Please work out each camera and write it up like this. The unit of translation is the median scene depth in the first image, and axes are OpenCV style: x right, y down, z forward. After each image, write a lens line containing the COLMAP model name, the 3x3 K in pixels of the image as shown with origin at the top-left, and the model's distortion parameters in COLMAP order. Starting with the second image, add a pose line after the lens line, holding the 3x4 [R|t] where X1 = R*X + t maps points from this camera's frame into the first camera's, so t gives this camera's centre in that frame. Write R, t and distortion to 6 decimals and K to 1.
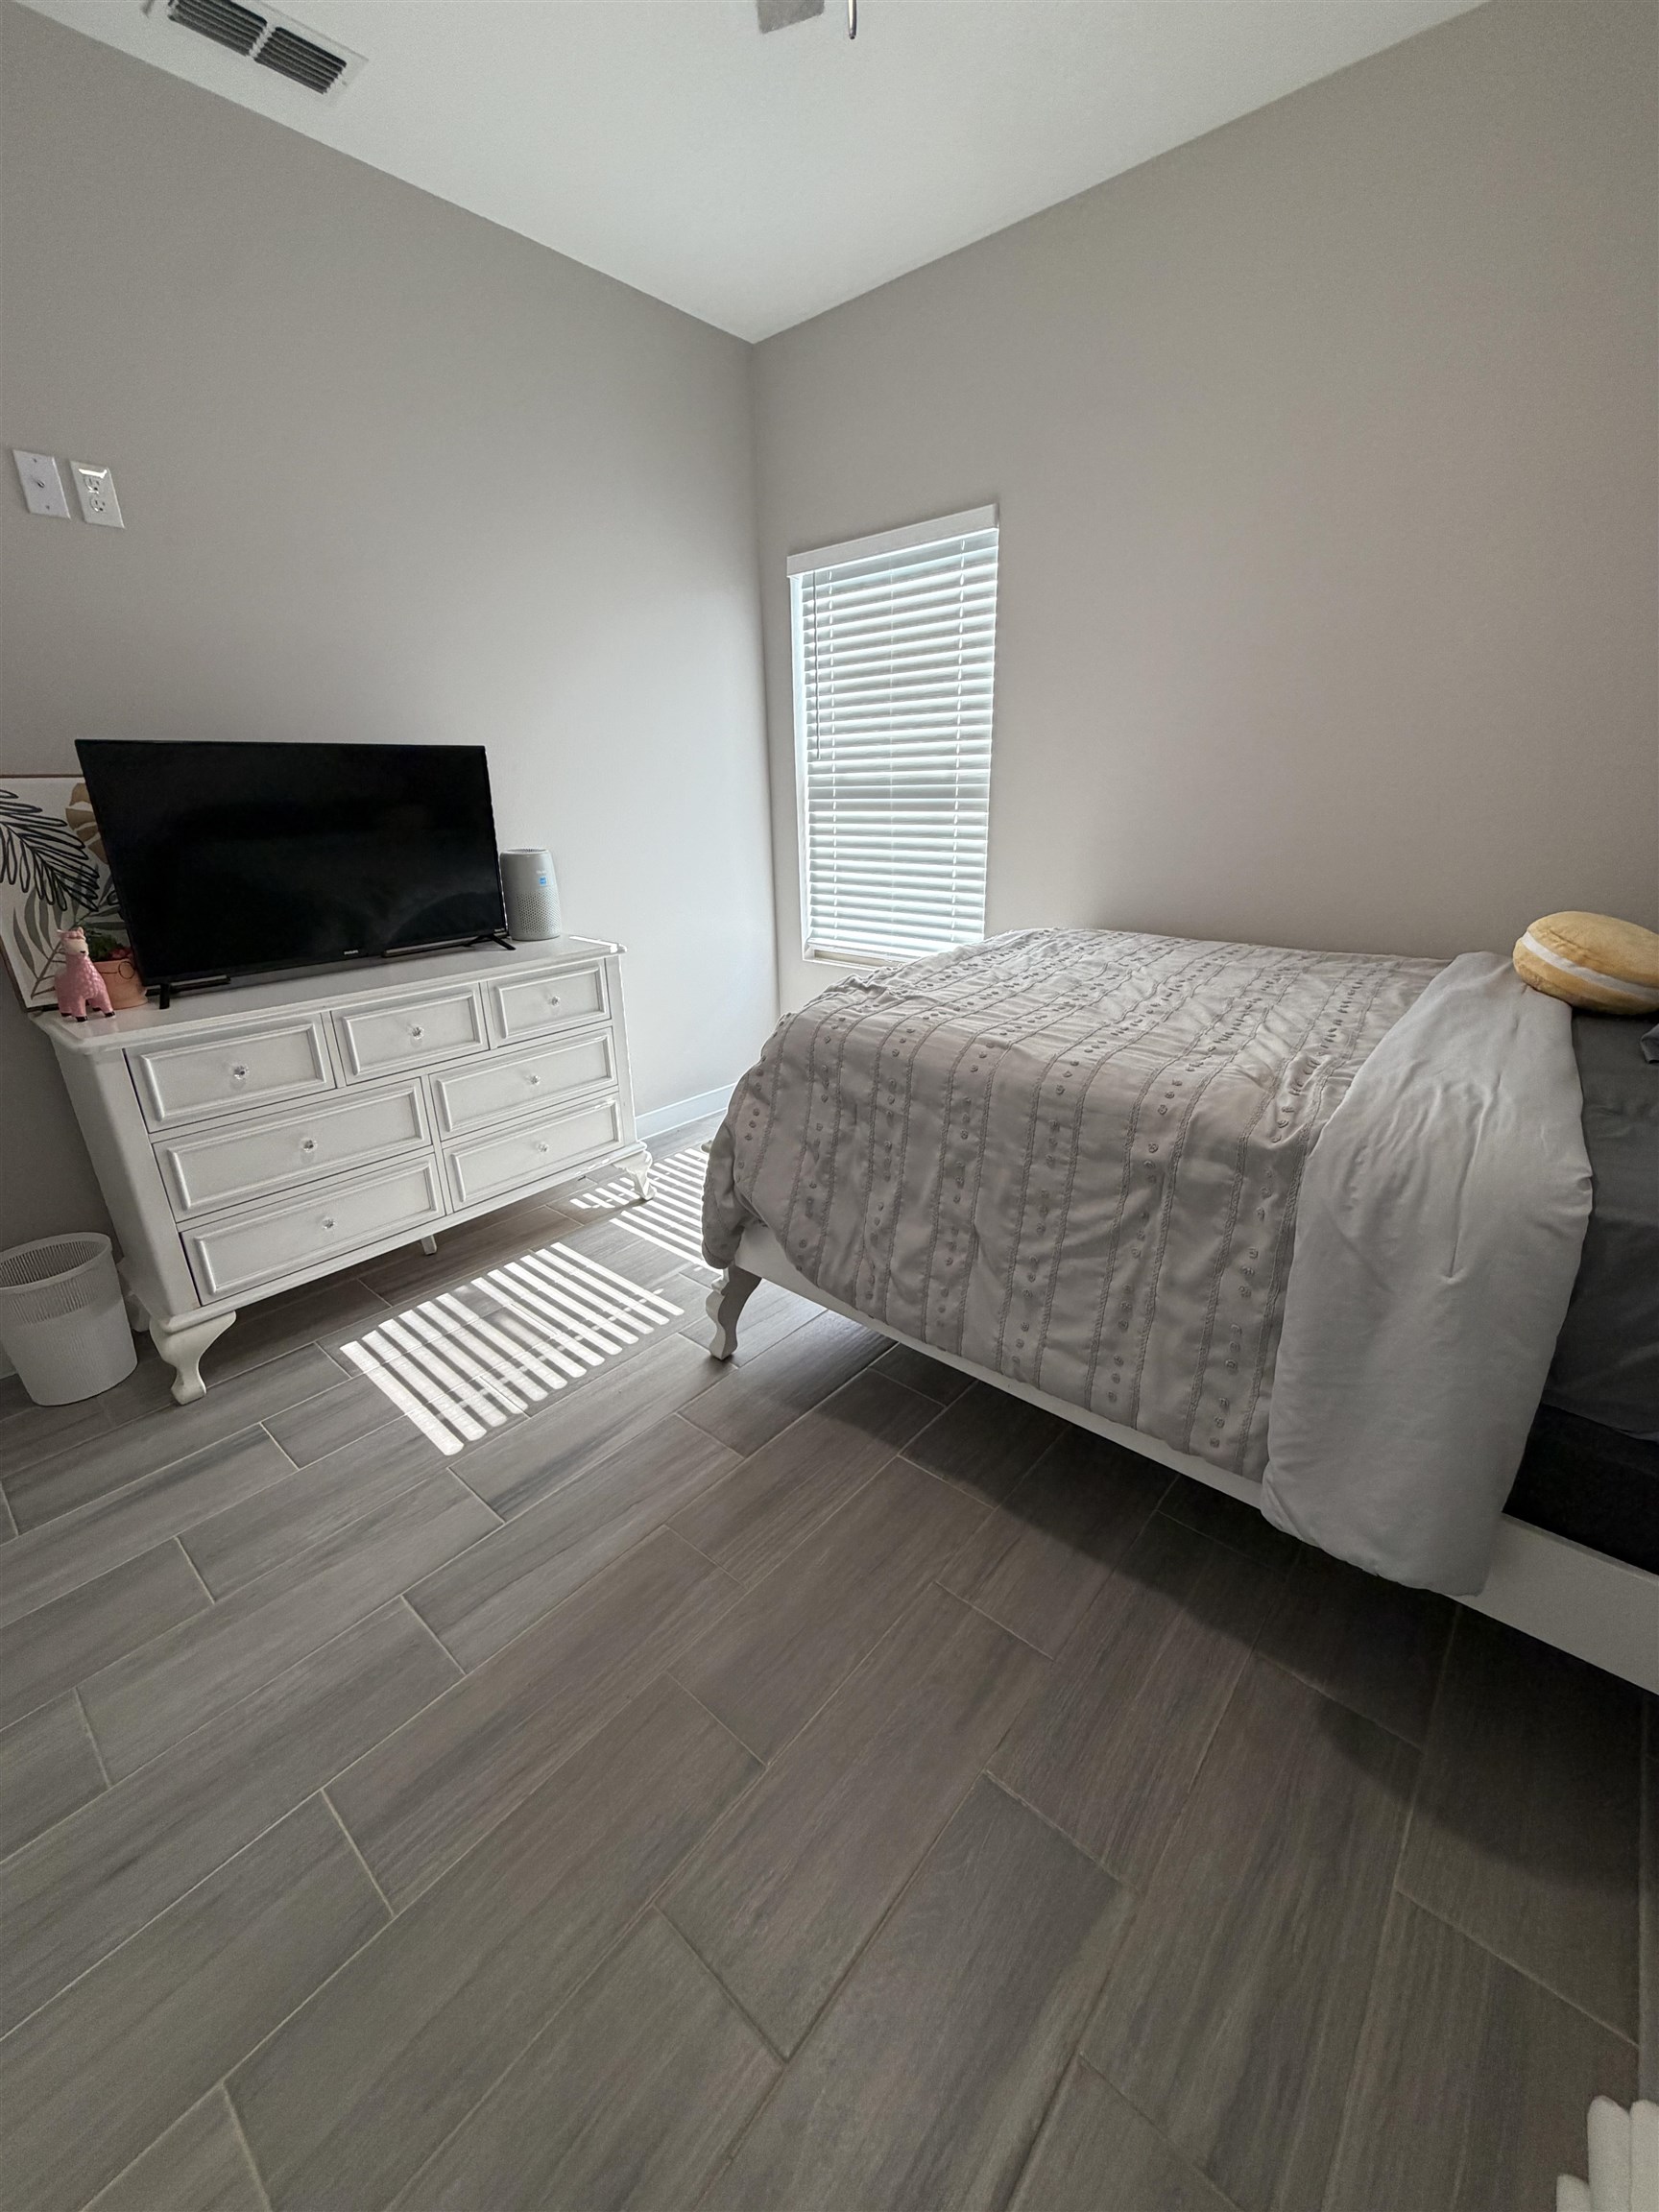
lens RADIAL K [[874.1, 0, 827.8], [0, 874.1, 1101.1], [0, 0, 1]] dist [-0.000498, -0.000327]
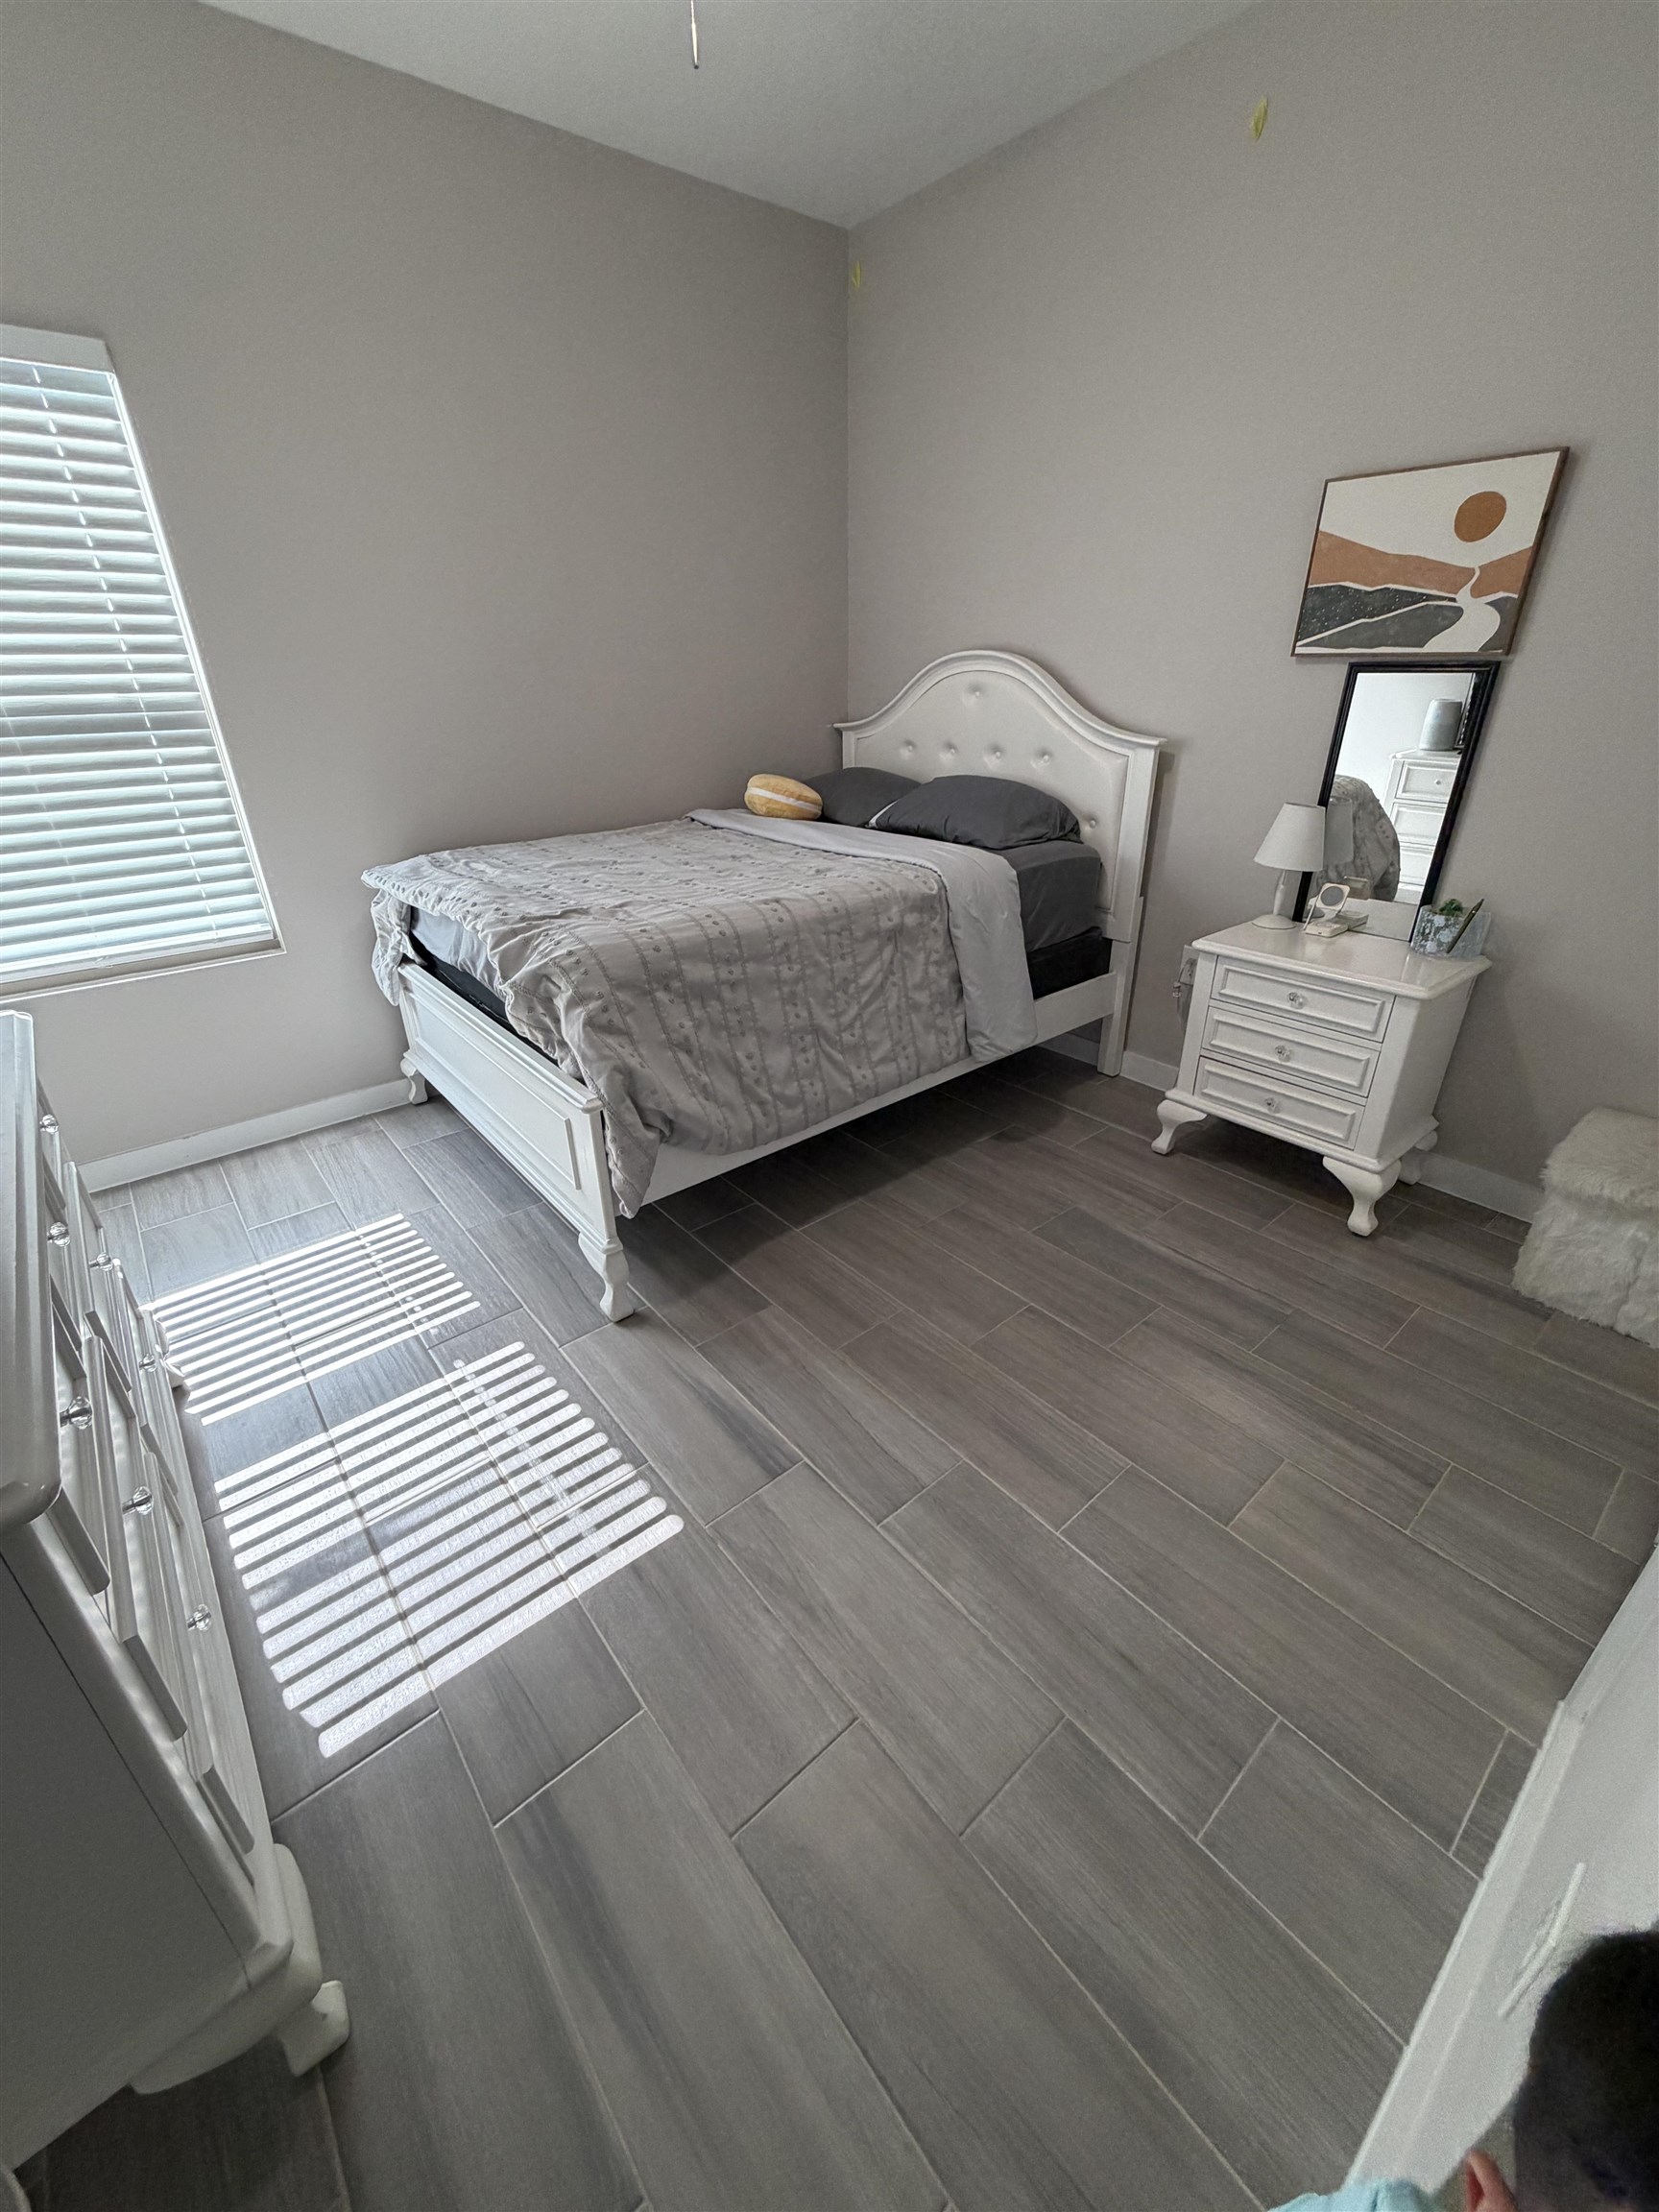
lens RADIAL K [[874.1, 0, 814.8], [0, 874.1, 1104.7], [0, 0, 1]] dist [-0.000498, -0.000327]
pose [[0.178680, -0.425349, 0.887215, -1.145522], [0.349631, 0.870323, 0.346837, -0.237079], [-0.919691, 0.248225, 0.304225, 0.599328]]
